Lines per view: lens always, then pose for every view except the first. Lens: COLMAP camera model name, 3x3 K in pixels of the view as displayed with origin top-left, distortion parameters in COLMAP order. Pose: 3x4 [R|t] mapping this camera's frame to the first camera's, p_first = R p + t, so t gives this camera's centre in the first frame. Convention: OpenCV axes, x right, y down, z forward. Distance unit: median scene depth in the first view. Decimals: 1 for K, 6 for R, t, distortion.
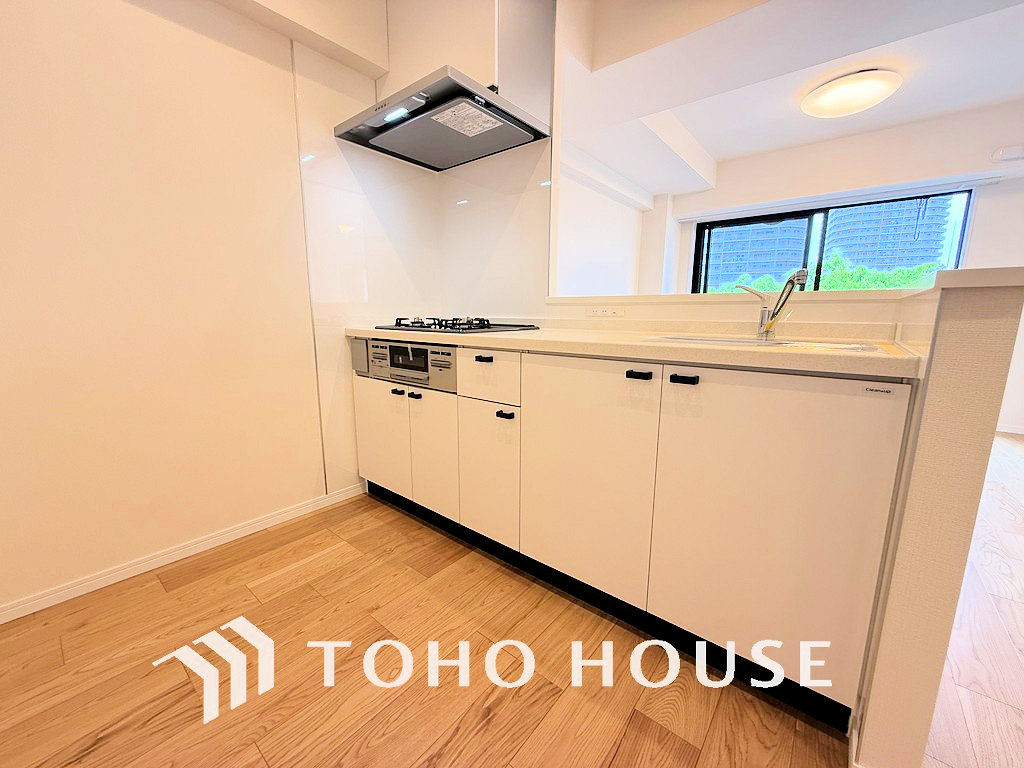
lens RADIAL K [[408.9, 0, 508.8], [0, 408.9, 383.8], [0, 0, 1]] dist [-0.000367, 0.000355]
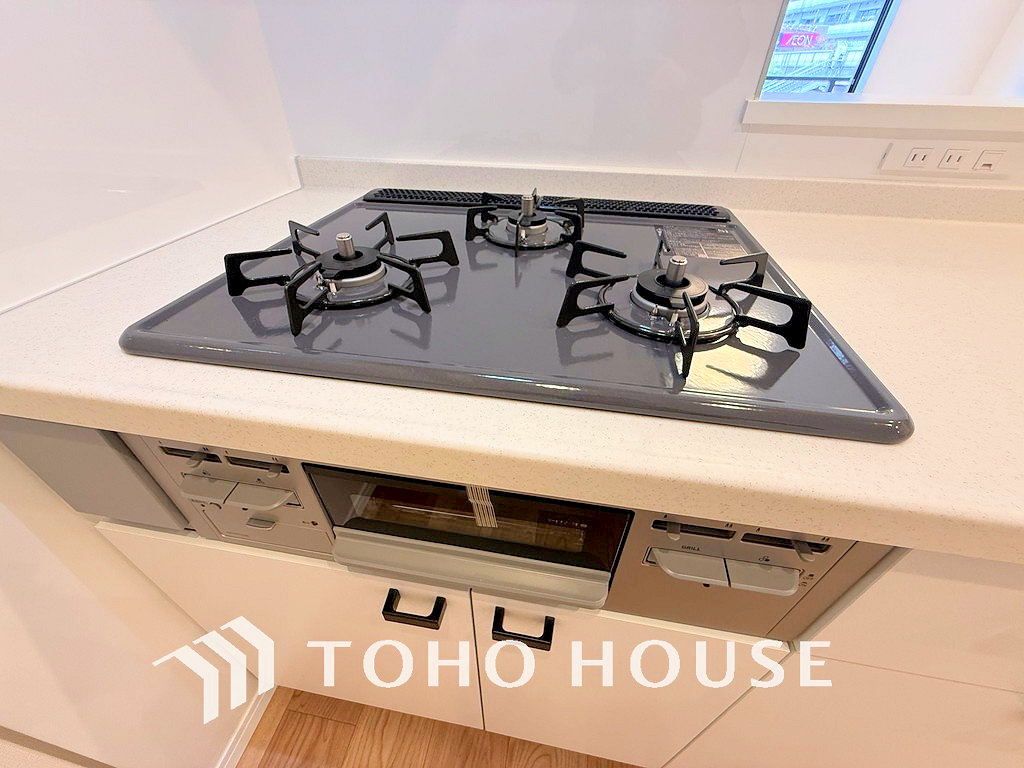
lens RADIAL K [[409.4, 0, 511.2], [0, 409.4, 362.3], [0, 0, 1]] dist [-0.001862, -0.000125]
pose [[0.868687, -0.294483, 0.398324, -0.285978], [0.084247, 0.880224, 0.467021, -0.224448], [-0.488144, -0.372138, 0.789448, 0.868285]]
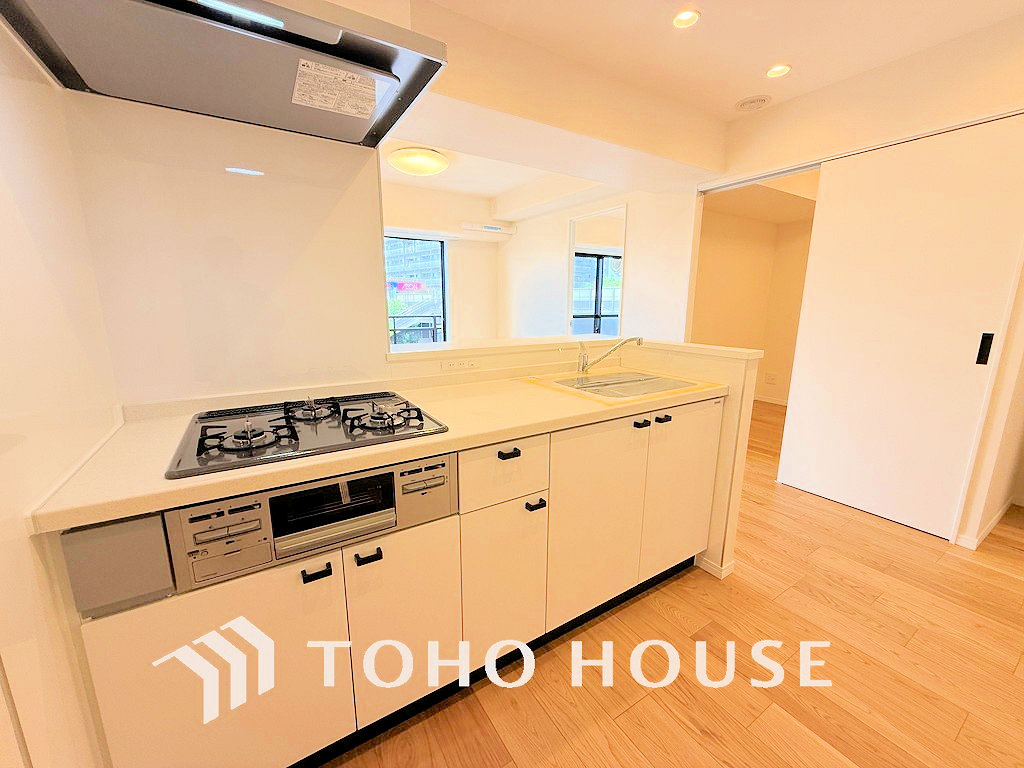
lens RADIAL K [[408.9, 0, 508.8], [0, 408.9, 383.8], [0, 0, 1]] dist [-0.000367, 0.000355]
pose [[0.311435, -0.191336, 0.930805, -0.659169], [0.160754, 0.976010, 0.146842, -0.263617], [-0.936572, 0.103899, 0.334722, 0.592515]]
